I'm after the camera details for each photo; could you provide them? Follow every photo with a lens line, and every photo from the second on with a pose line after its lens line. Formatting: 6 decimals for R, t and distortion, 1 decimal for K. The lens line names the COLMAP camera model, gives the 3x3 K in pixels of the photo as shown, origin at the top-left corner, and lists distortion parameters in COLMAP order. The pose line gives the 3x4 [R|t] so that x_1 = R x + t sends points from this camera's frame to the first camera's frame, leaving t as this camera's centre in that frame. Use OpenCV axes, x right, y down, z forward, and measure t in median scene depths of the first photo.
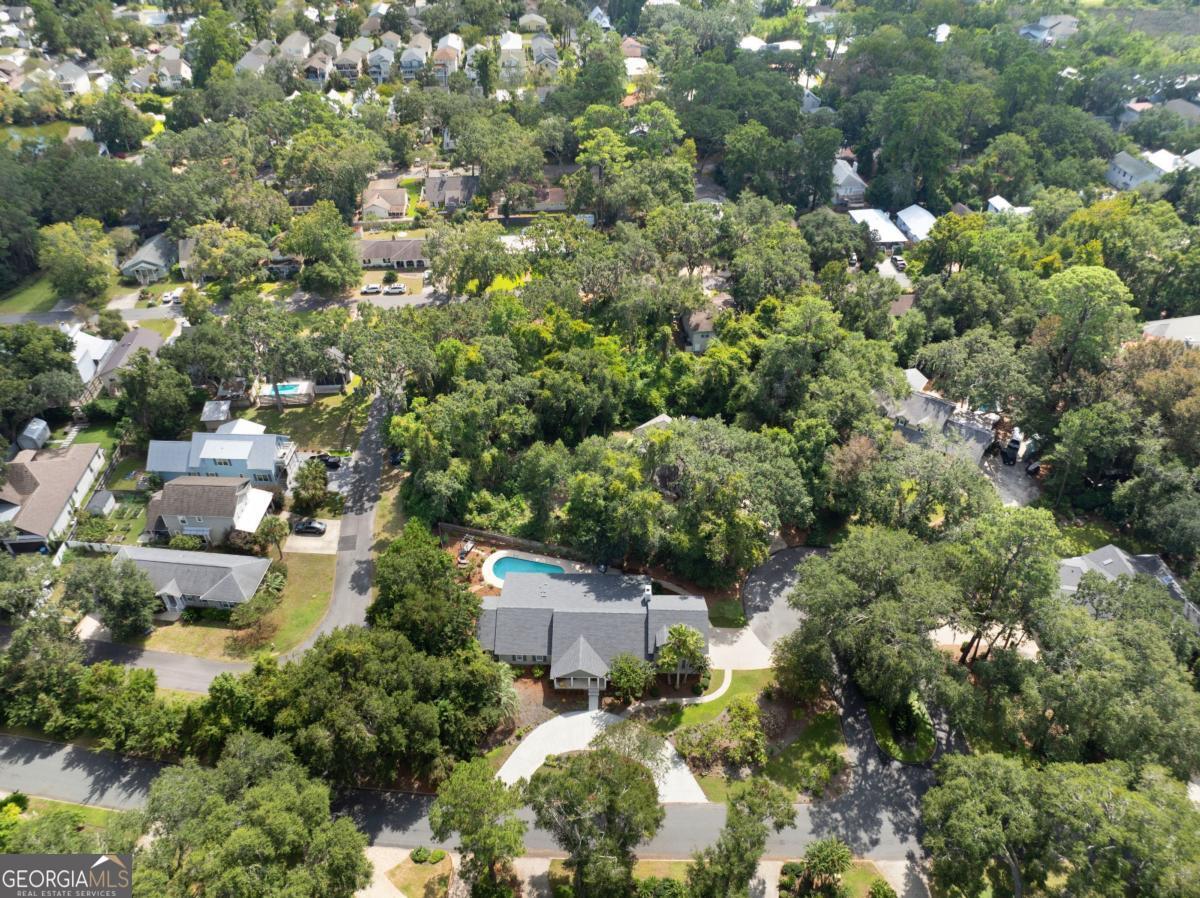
lens RADIAL K [[833.5, 0, 599.1], [0, 833.5, 448.3], [0, 0, 1]] dist [-0.044288, 0.020973]
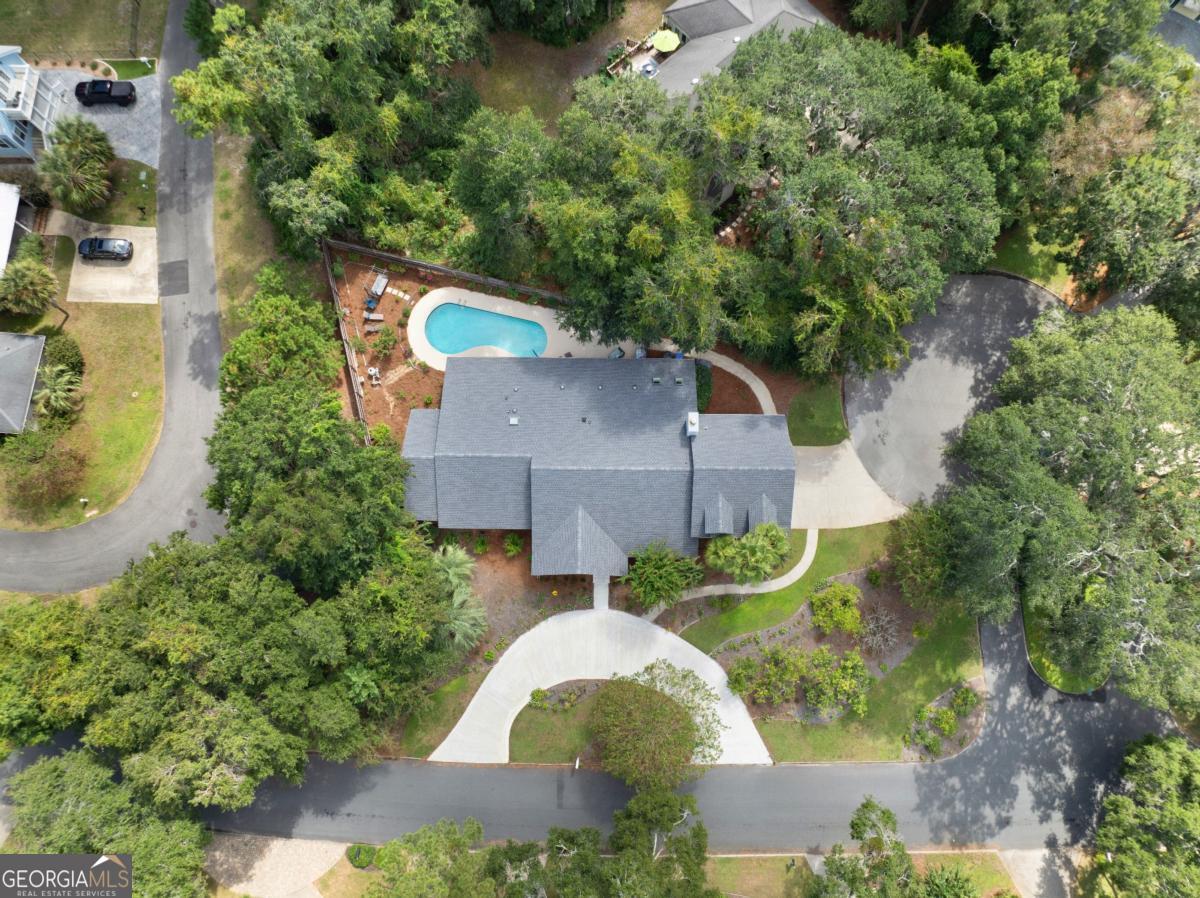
lens RADIAL K [[833.5, 0, 600.1], [0, 833.5, 446.7], [0, 0, 1]] dist [-0.044288, 0.020973]
pose [[0.999871, -0.013819, 0.008169, -0.010708], [0.005730, 0.782597, 0.622502, -0.182018], [-0.014996, -0.622375, 0.782576, 0.558016]]
